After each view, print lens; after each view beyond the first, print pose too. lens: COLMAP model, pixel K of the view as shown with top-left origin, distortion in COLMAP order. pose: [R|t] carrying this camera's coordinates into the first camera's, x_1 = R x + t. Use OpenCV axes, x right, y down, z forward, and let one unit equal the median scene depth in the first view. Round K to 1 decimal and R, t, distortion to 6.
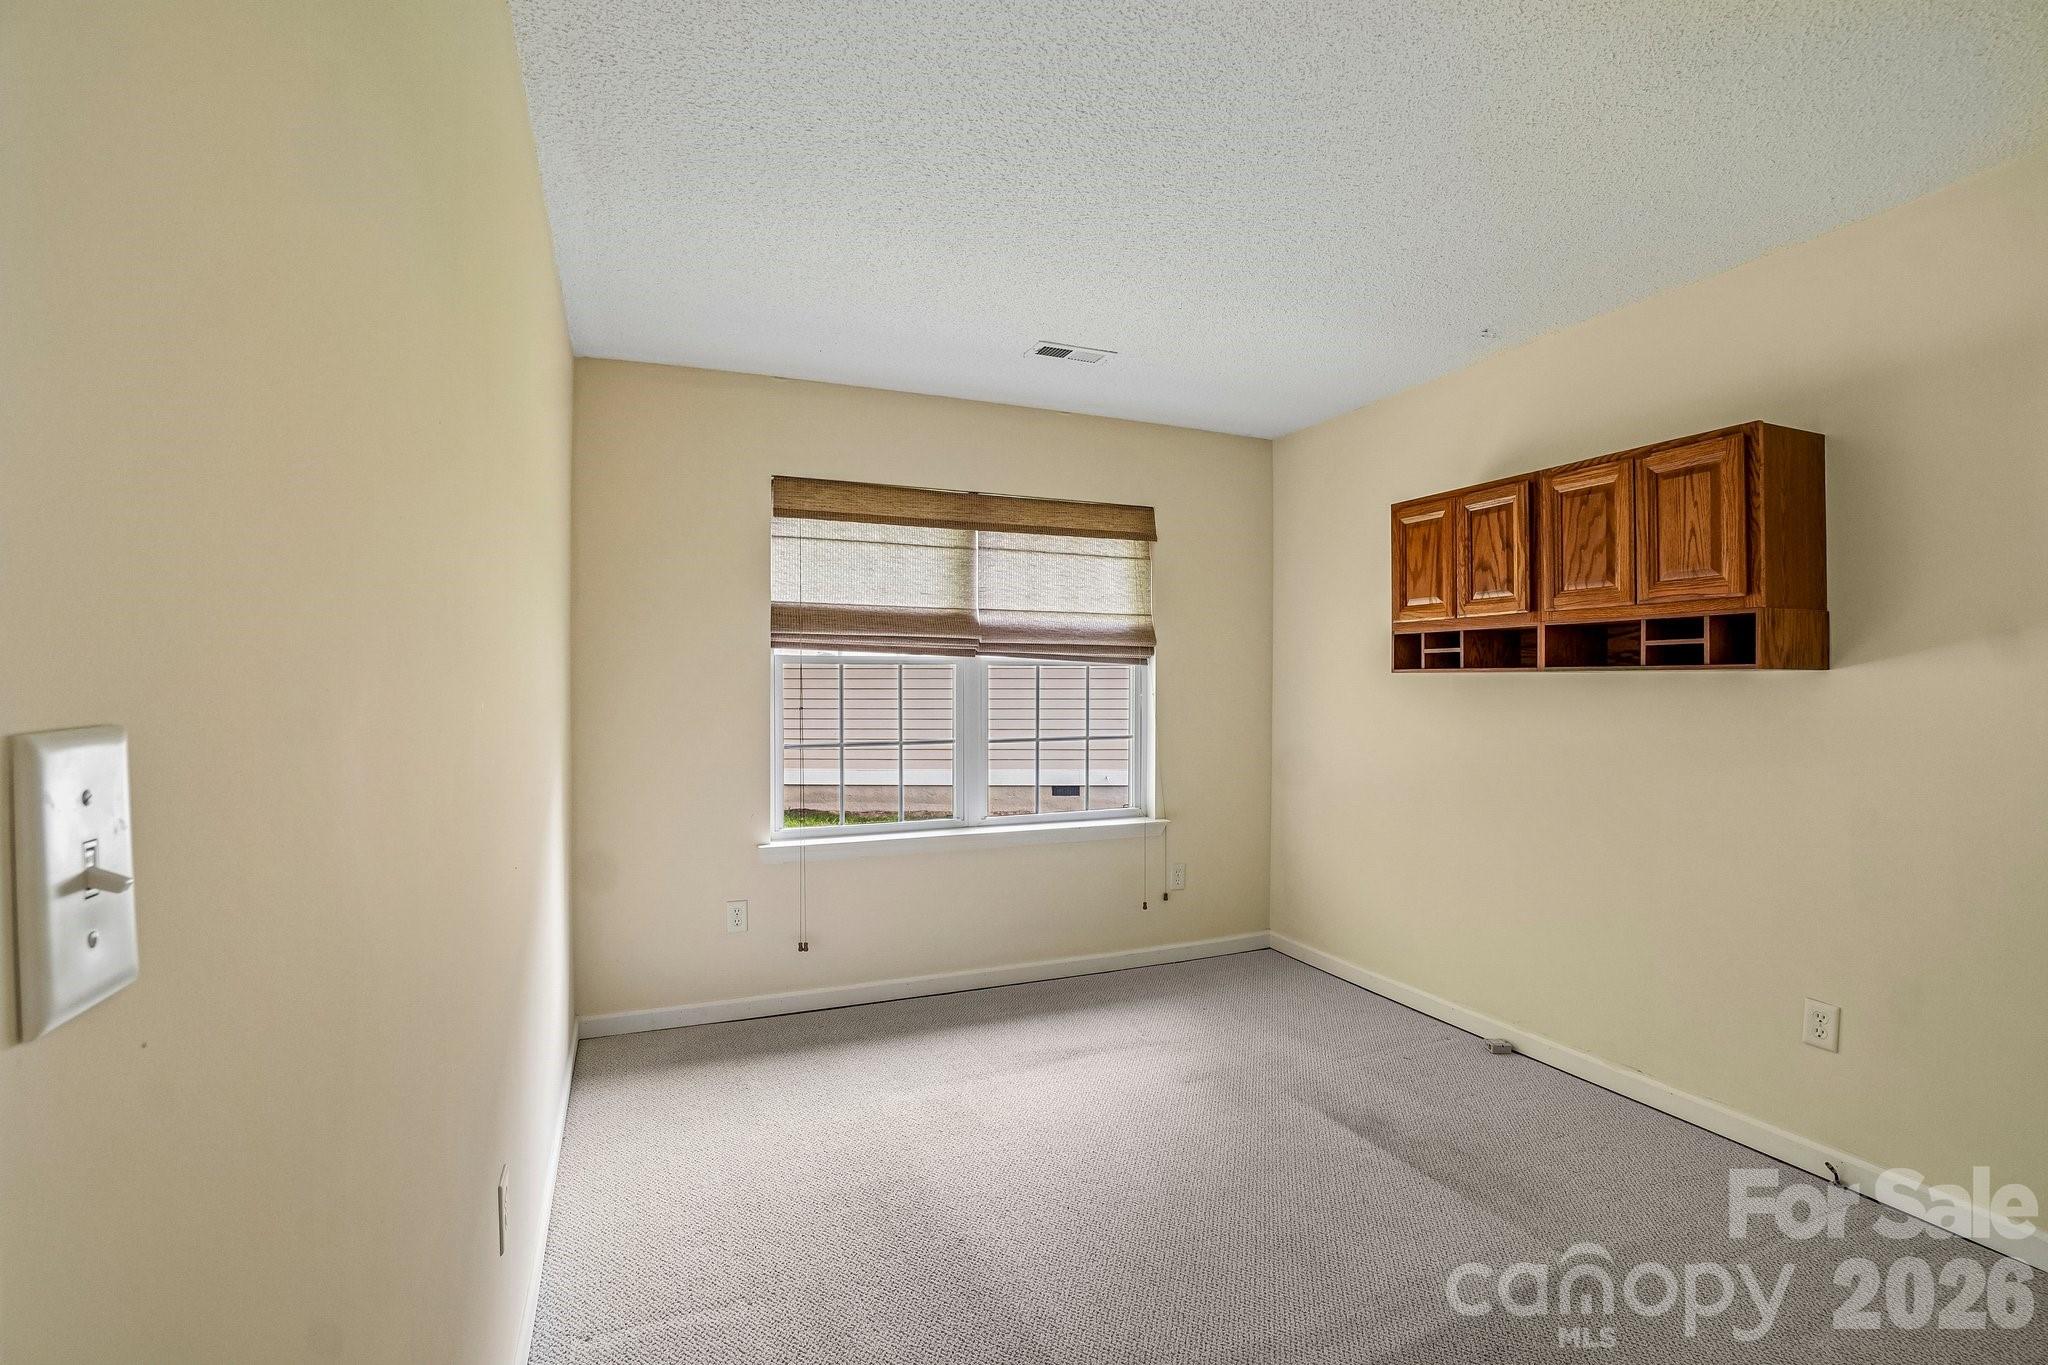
lens RADIAL K [[930.1, 0, 1019.6], [0, 930.1, 681.4], [0, 0, 1]] dist [-0.047371, 0.012107]
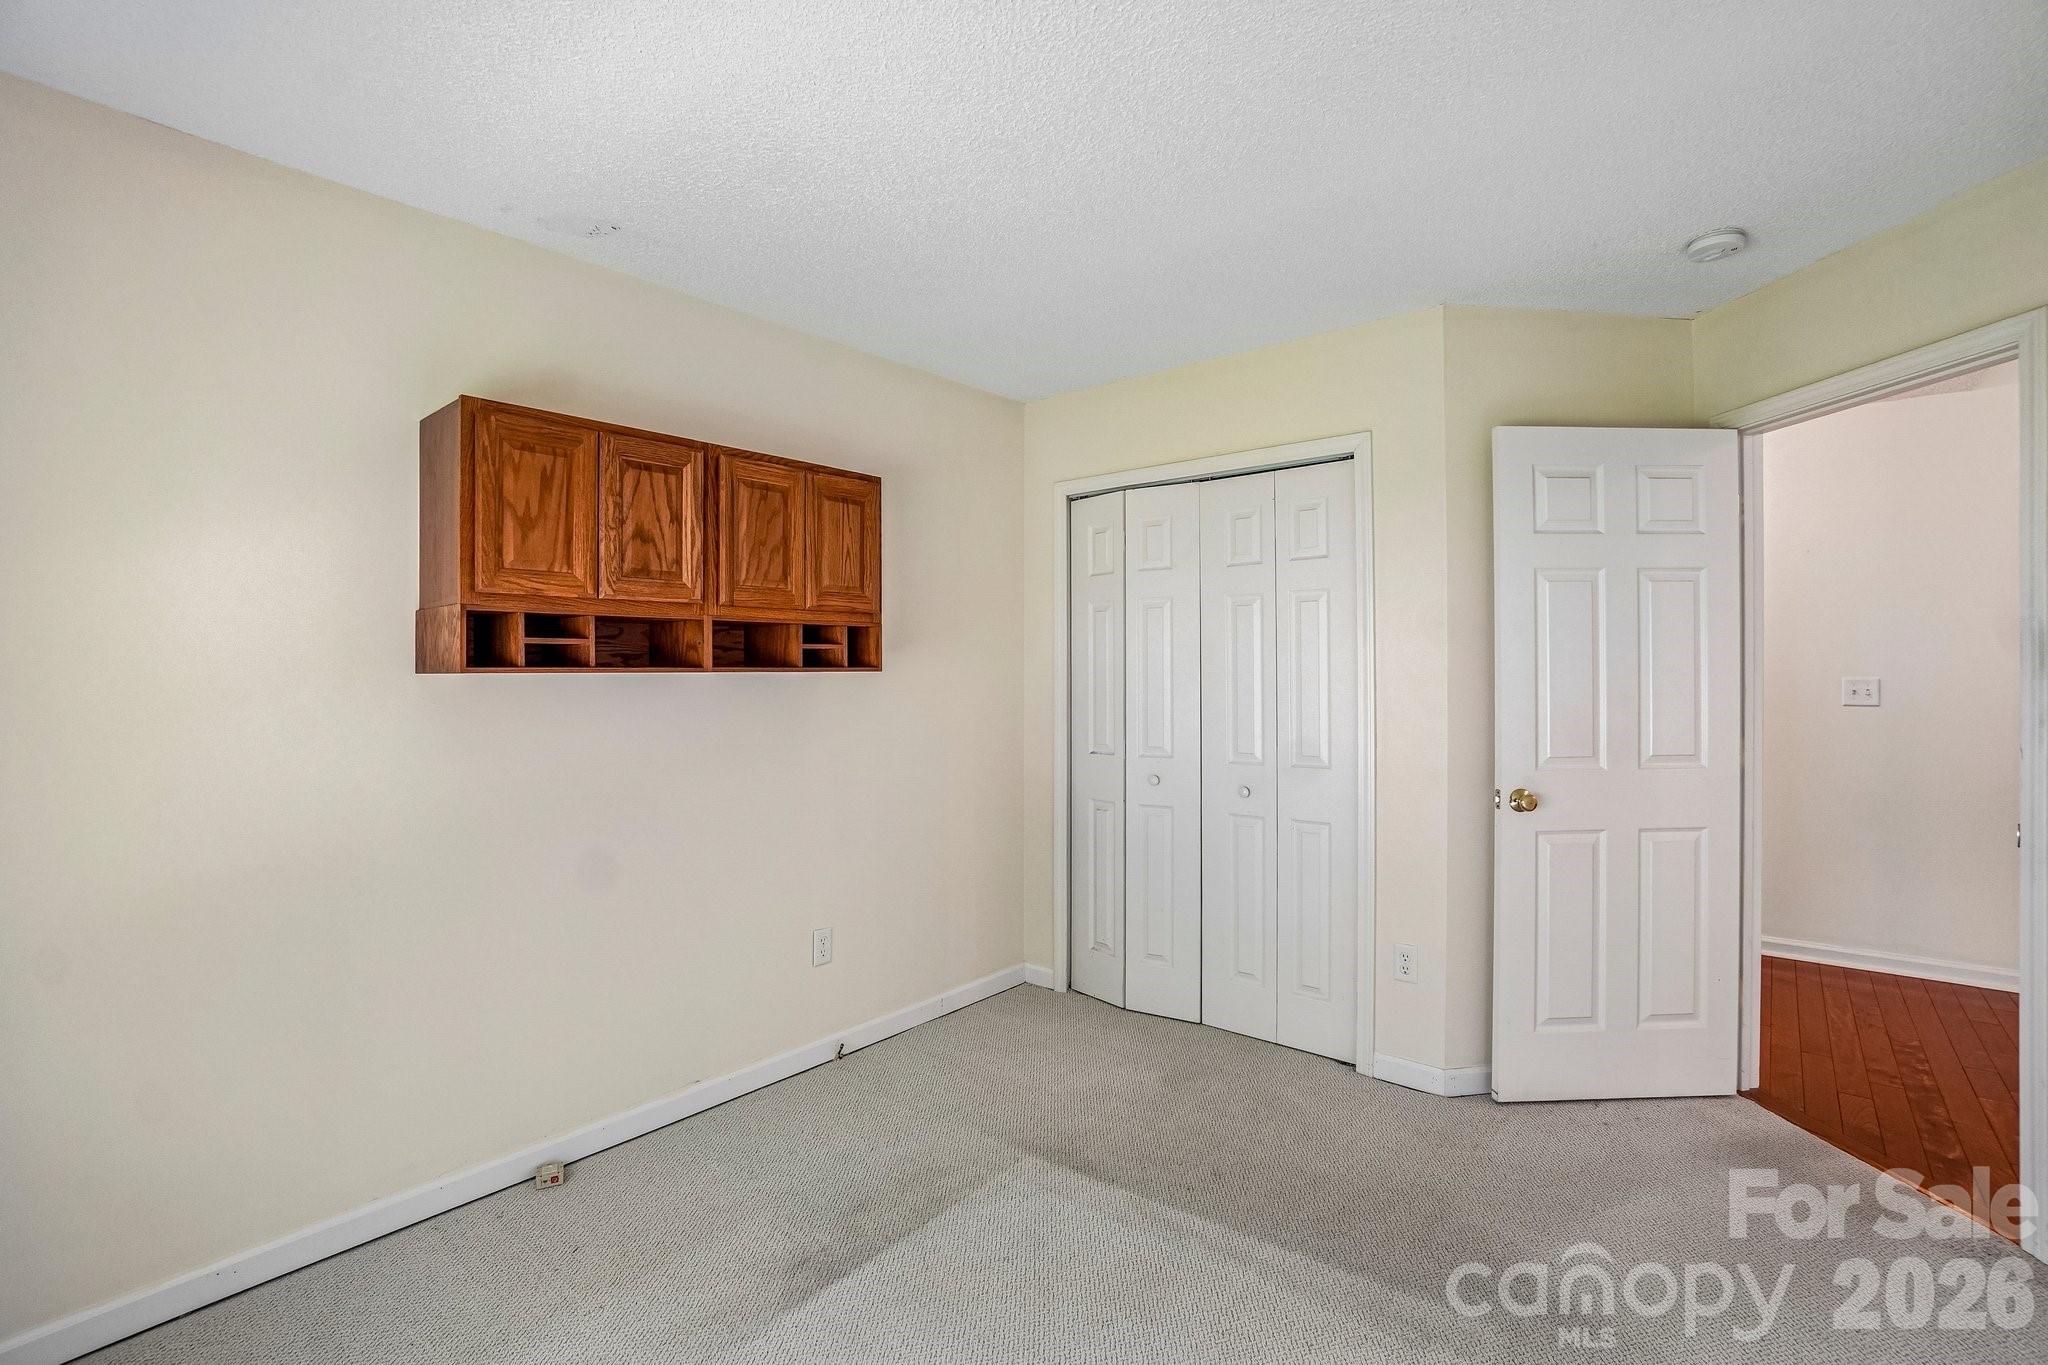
lens RADIAL K [[930.1, 0, 1017.0], [0, 930.1, 685.3], [0, 0, 1]] dist [-0.047371, 0.012107]
pose [[-0.457405, -0.006201, 0.889237, -0.352071], [0.006990, 0.999920, 0.010568, -0.006319], [-0.889231, 0.011050, -0.457325, 1.149225]]
